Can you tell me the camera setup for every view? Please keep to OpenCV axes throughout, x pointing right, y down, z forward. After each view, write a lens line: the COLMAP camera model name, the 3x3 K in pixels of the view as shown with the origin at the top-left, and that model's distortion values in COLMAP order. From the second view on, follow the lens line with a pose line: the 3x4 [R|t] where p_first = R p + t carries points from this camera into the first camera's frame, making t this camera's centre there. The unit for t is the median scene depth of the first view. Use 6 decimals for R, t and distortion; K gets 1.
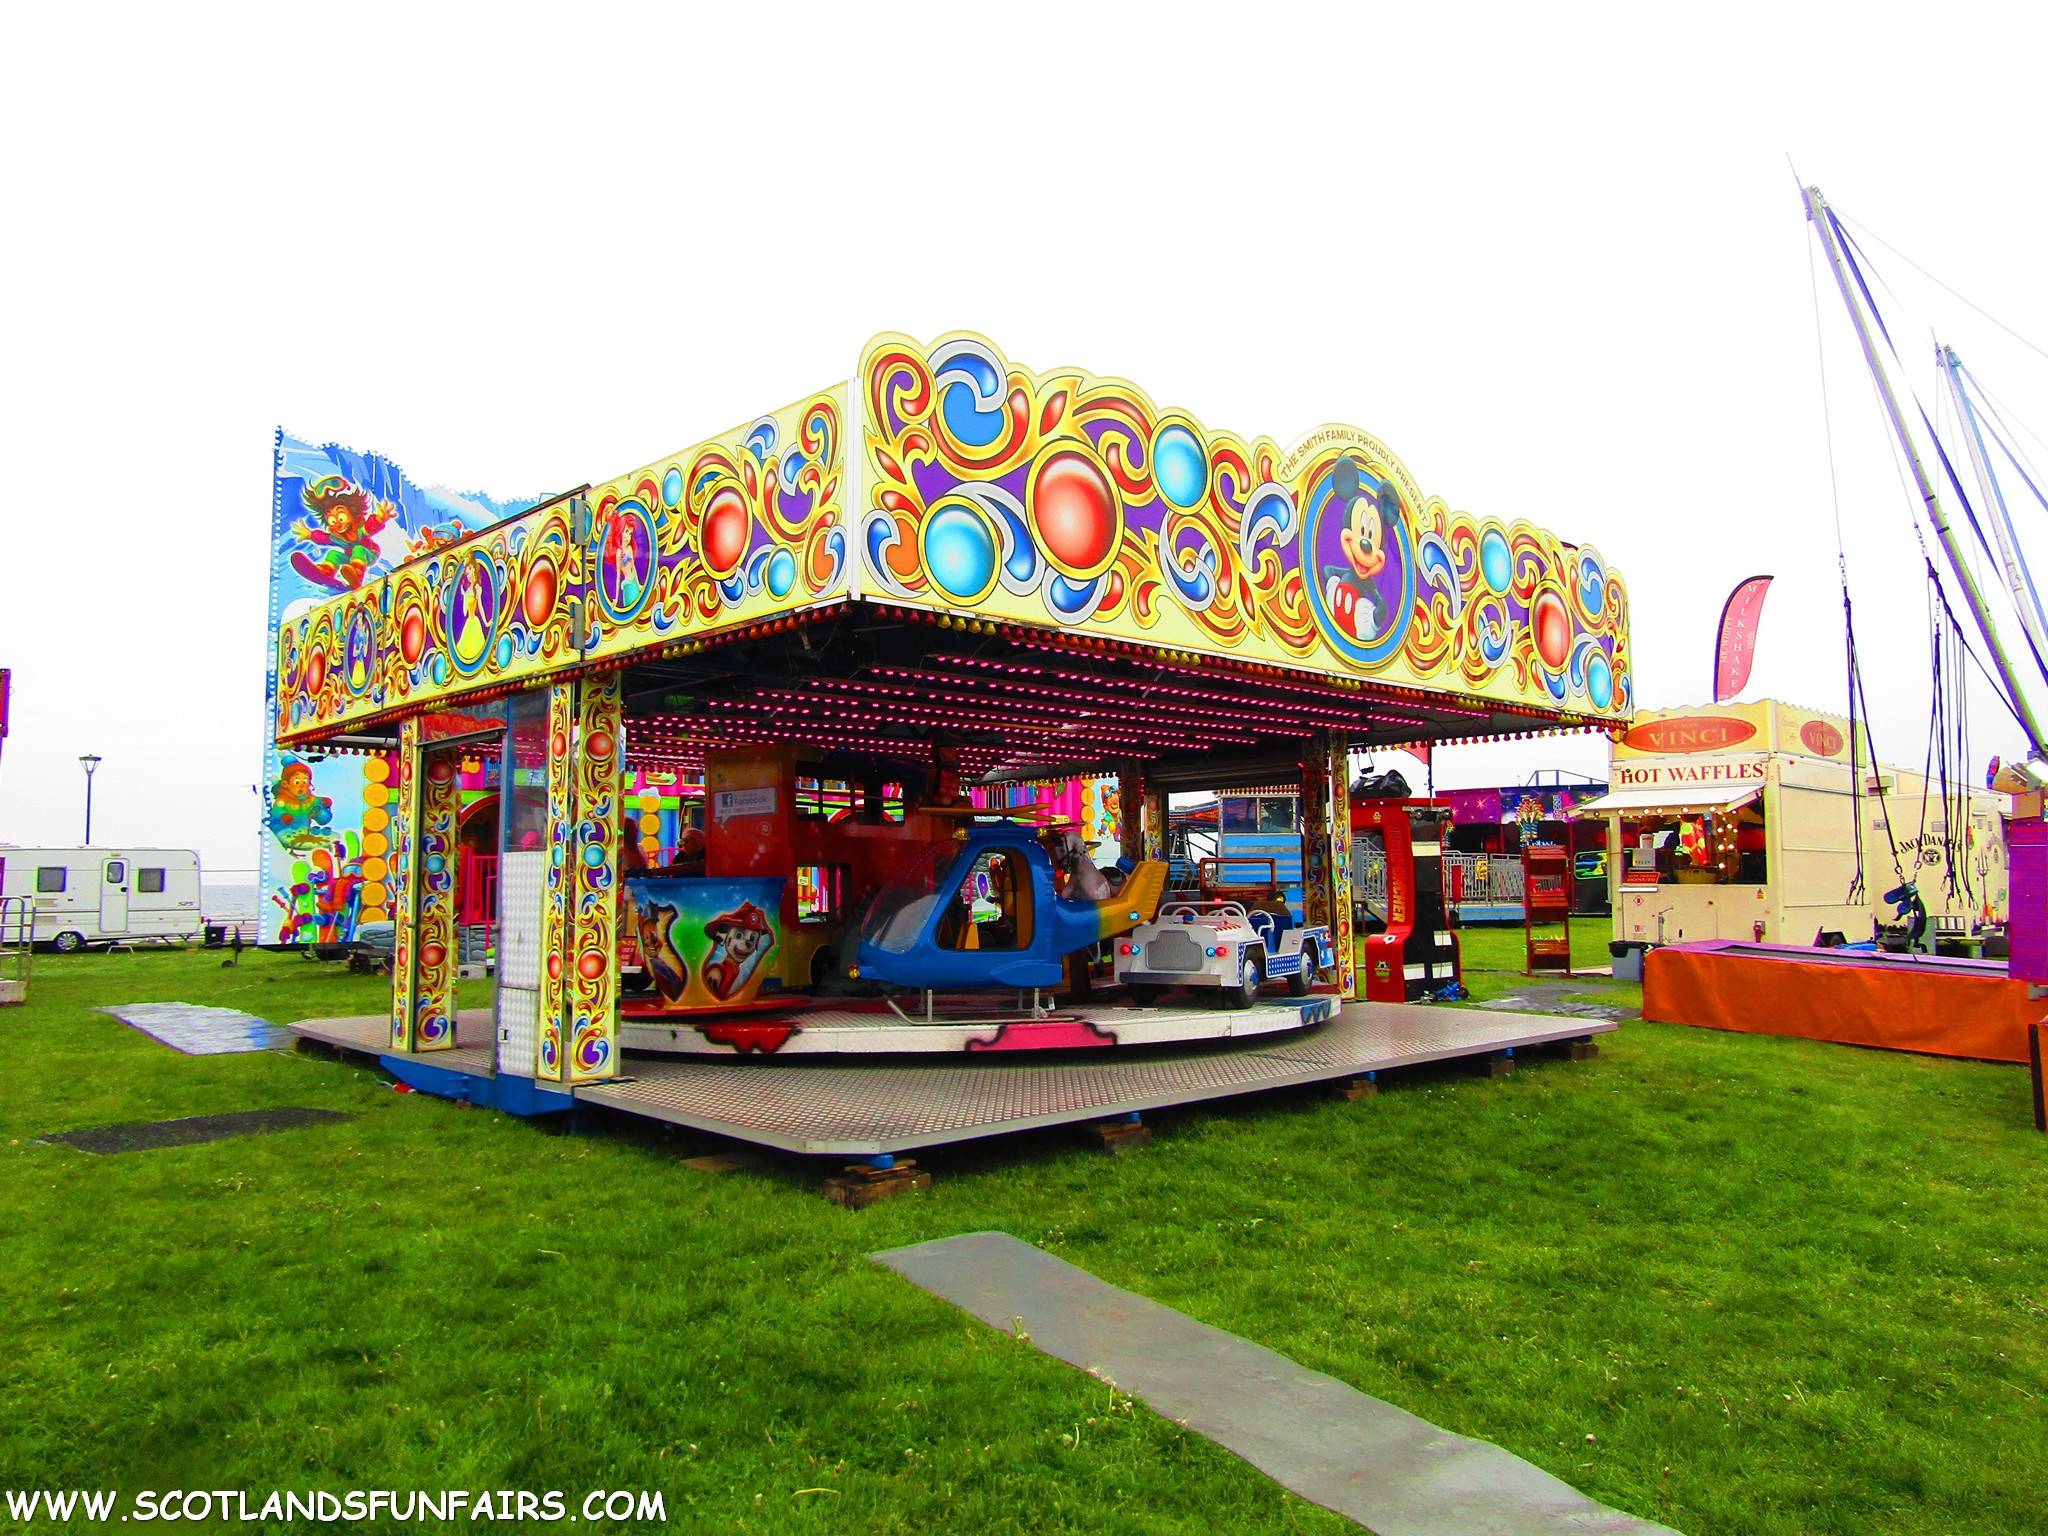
lens RADIAL K [[1449.2, 0, 1024.0], [0, 1449.2, 768.0], [0, 0, 1]] dist [-0.014049, 0.002337]
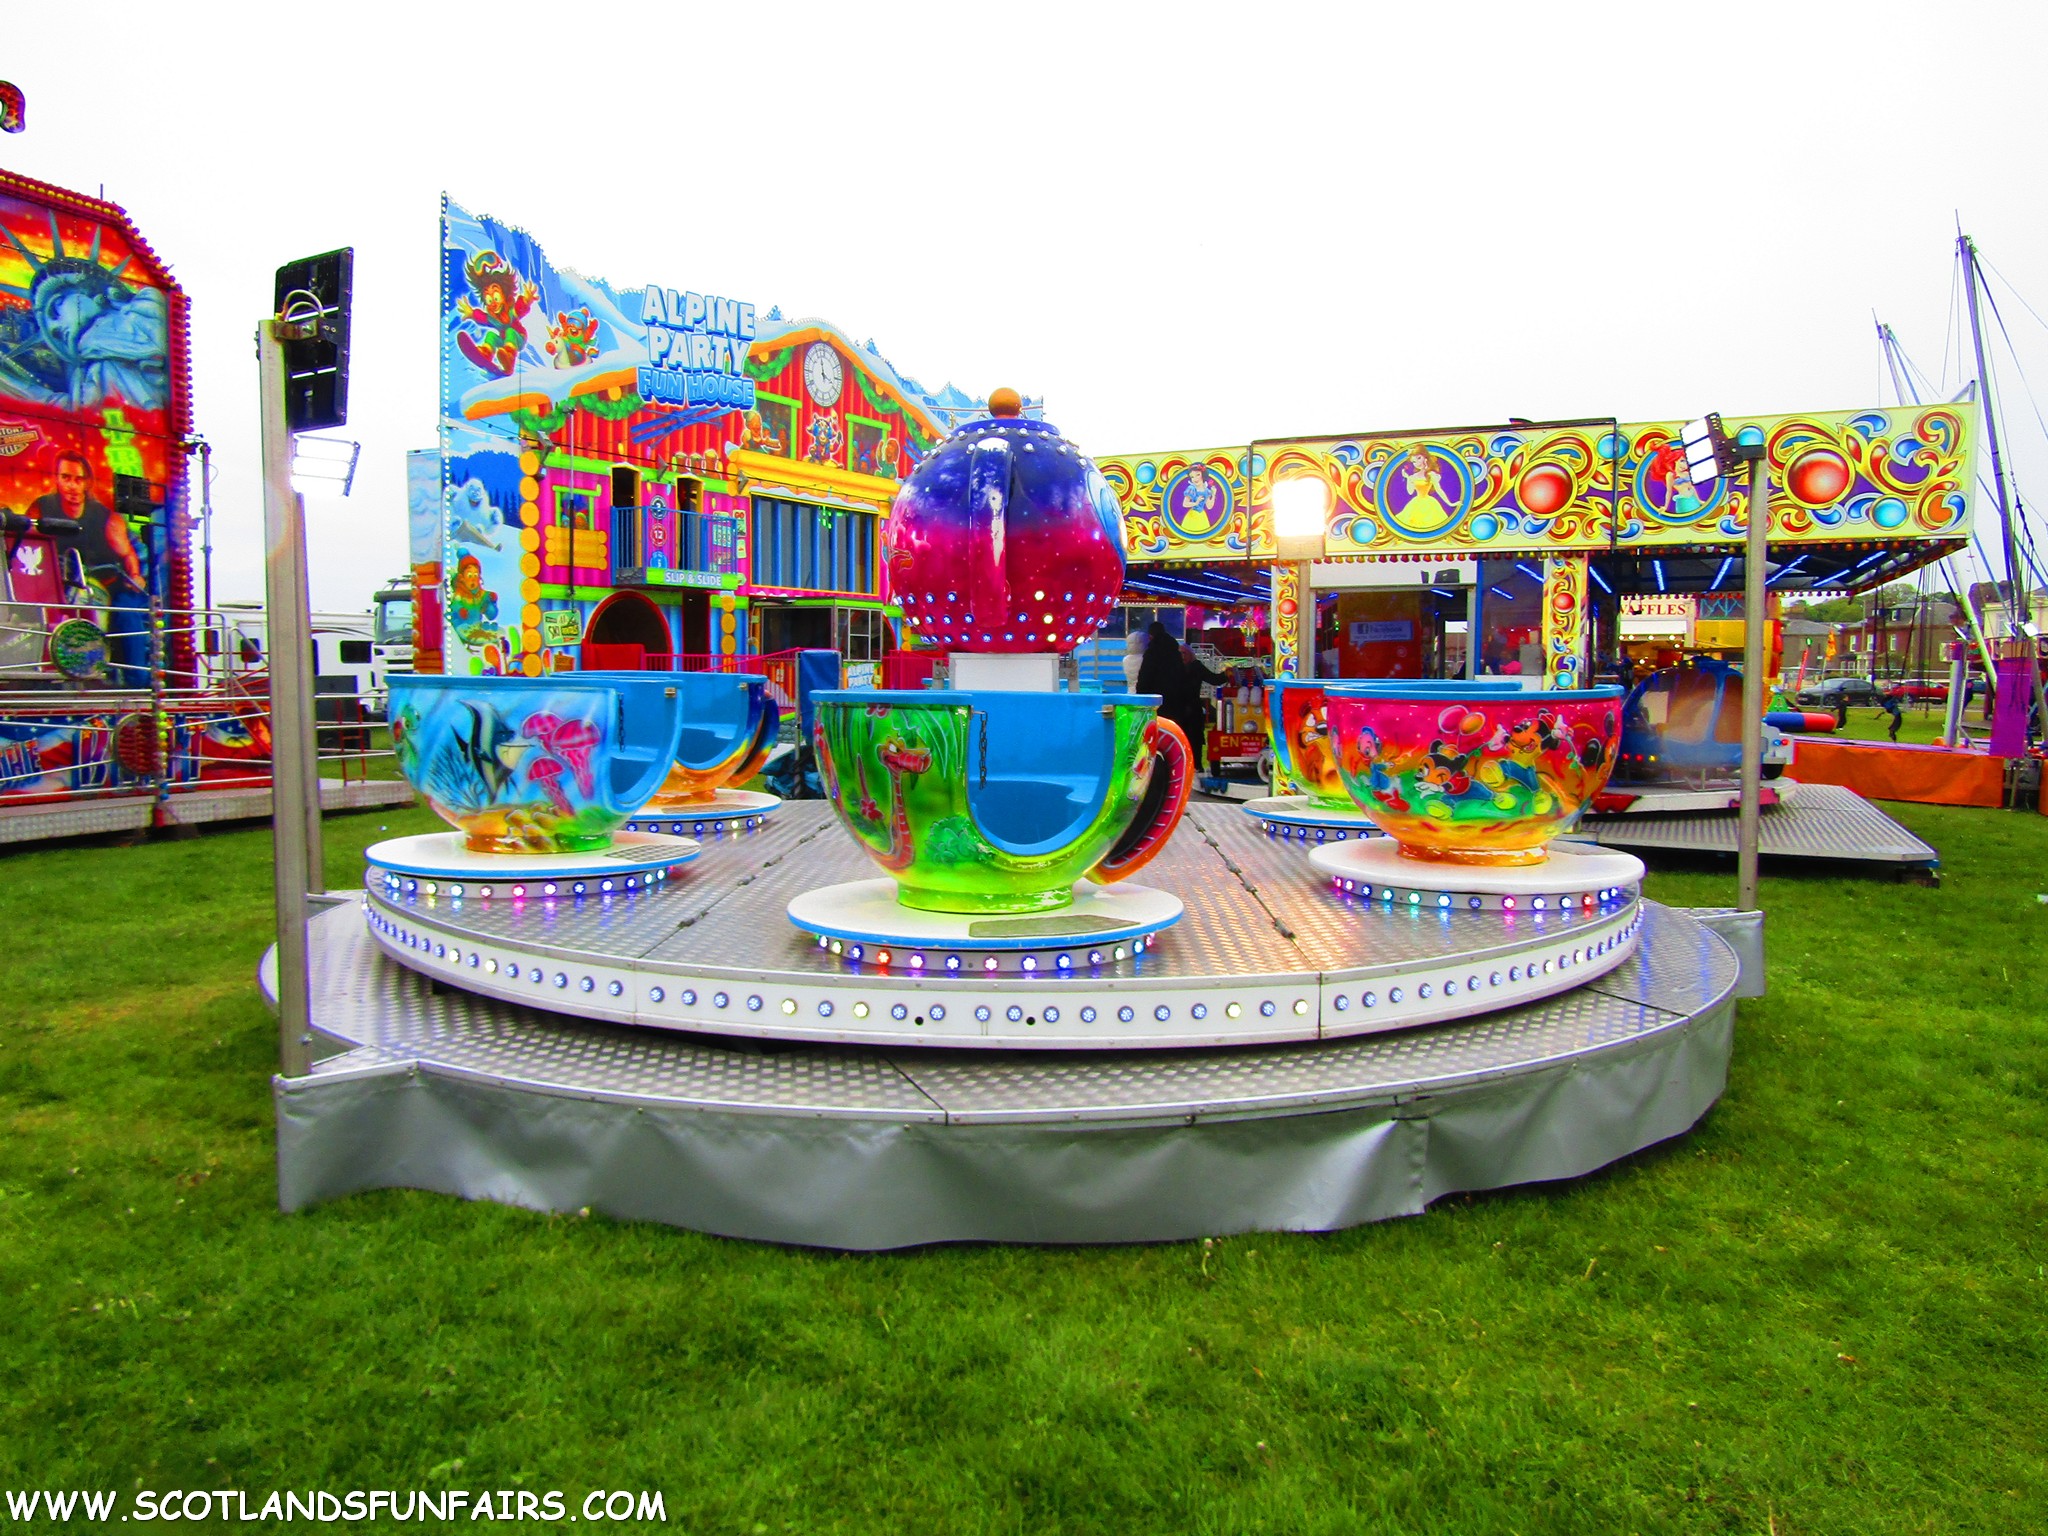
lens RADIAL K [[1449.2, 0, 1024.0], [0, 1449.2, 768.0], [0, 0, 1]] dist [-0.014049, 0.002337]
pose [[0.928098, -0.013208, 0.372101, -0.520403], [-0.040739, 0.989769, 0.136742, -0.010342], [-0.370100, -0.142069, 0.918065, -0.051025]]
